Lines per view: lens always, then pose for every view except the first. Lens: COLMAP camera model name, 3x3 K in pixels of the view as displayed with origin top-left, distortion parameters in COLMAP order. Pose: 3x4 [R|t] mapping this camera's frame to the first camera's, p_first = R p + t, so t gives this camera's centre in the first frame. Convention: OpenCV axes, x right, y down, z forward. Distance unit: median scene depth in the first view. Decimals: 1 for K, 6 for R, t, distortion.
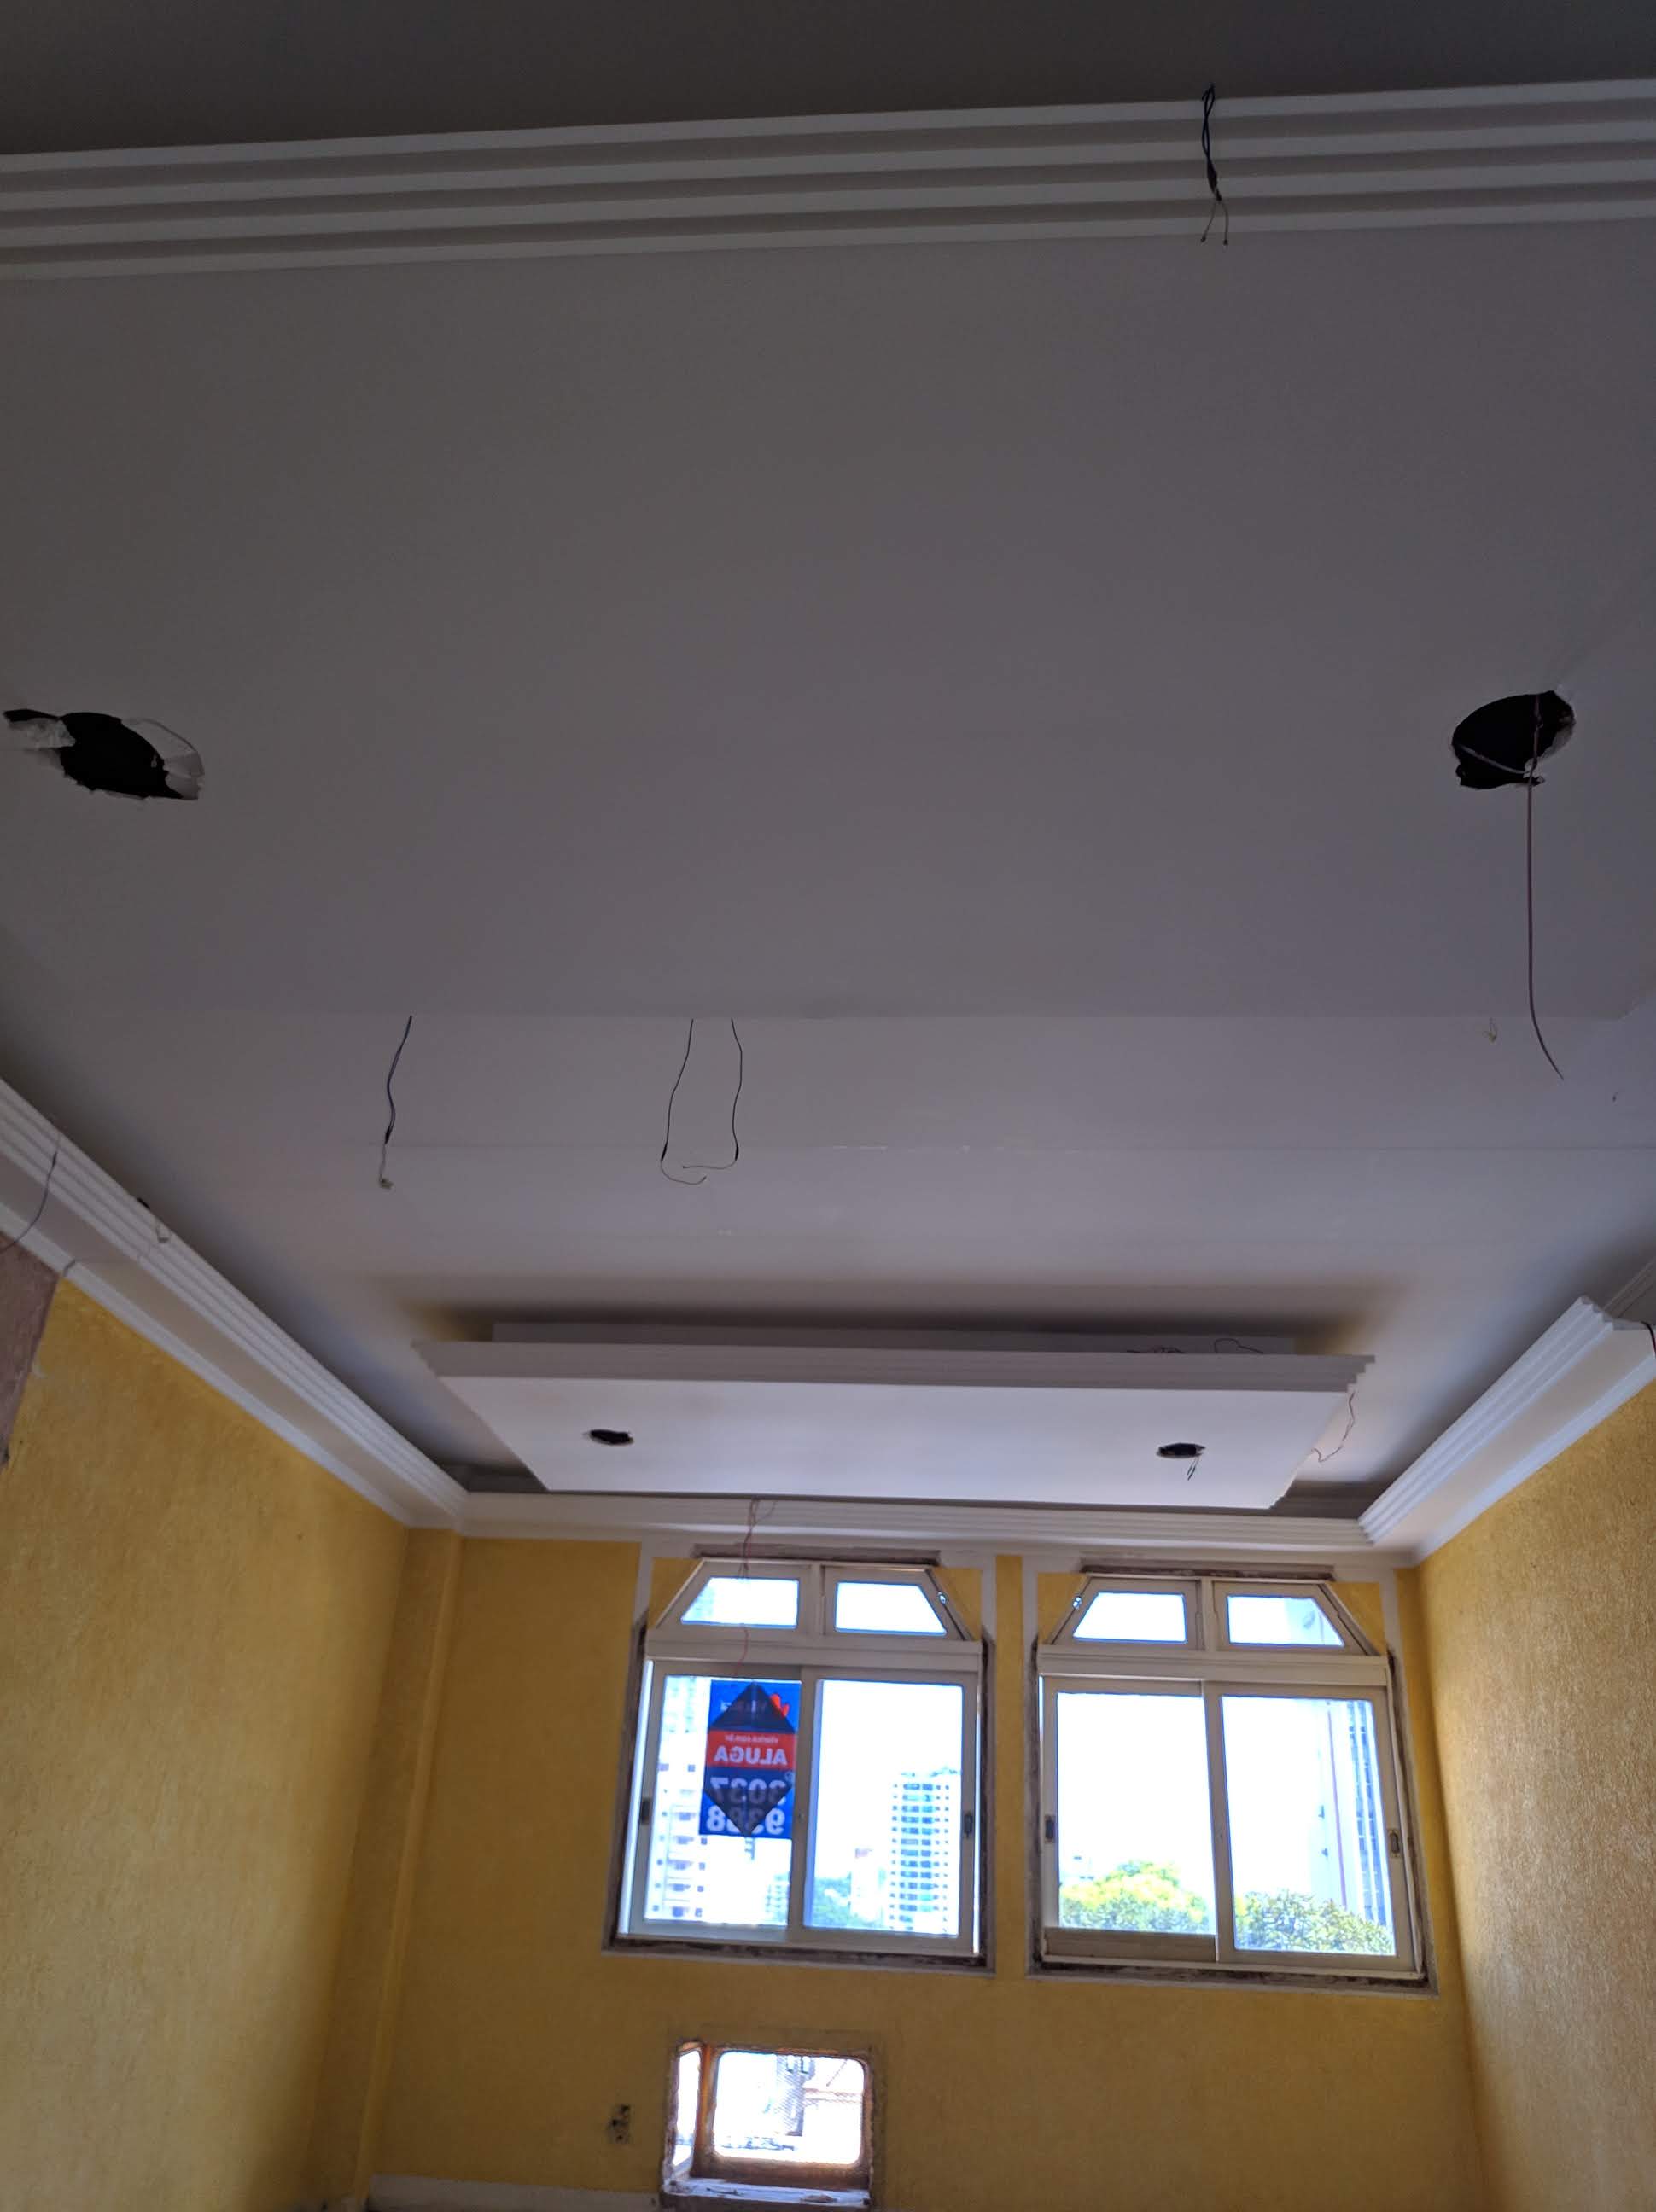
lens RADIAL K [[1617.8, 0, 833.5], [0, 1617.8, 1097.4], [0, 0, 1]] dist [0.010381, -0.029624]
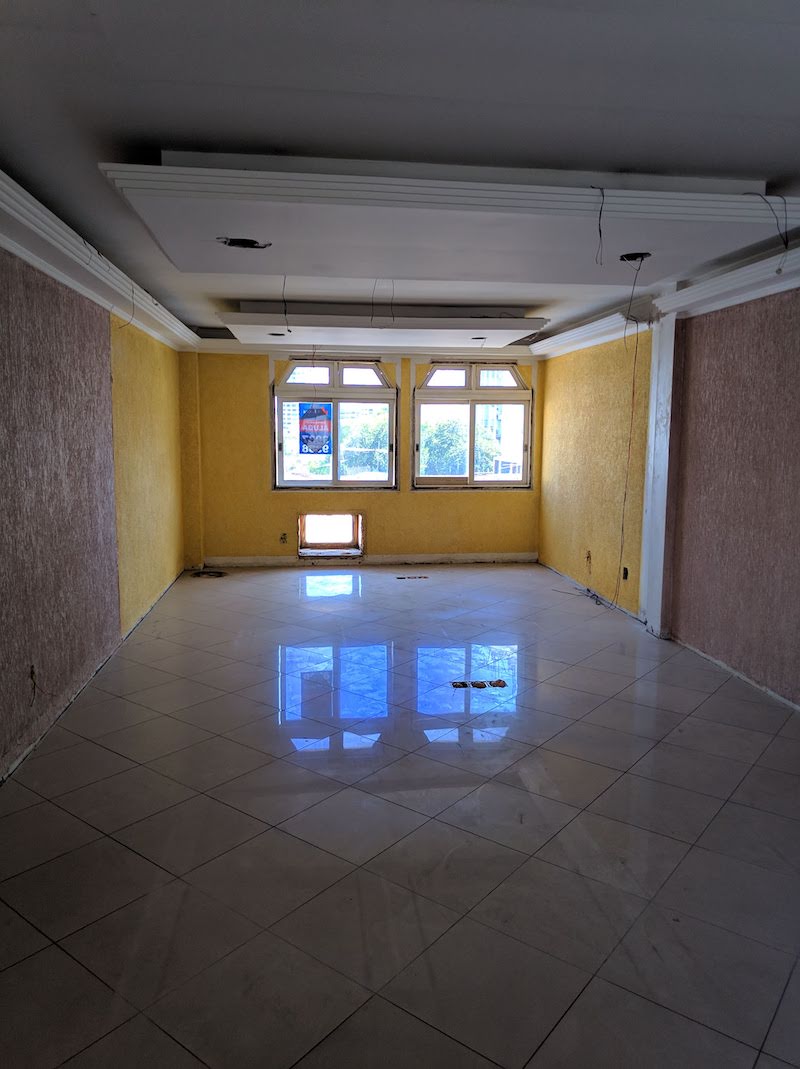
lens RADIAL K [[781.7, 0, 397.8], [0, 781.7, 533.1], [0, 0, 1]] dist [0.010381, -0.029624]
pose [[0.982039, -0.062567, 0.178001, -0.169666], [-0.050965, 0.820384, 0.569537, -0.243610], [-0.181664, -0.568380, 0.802460, -0.252872]]
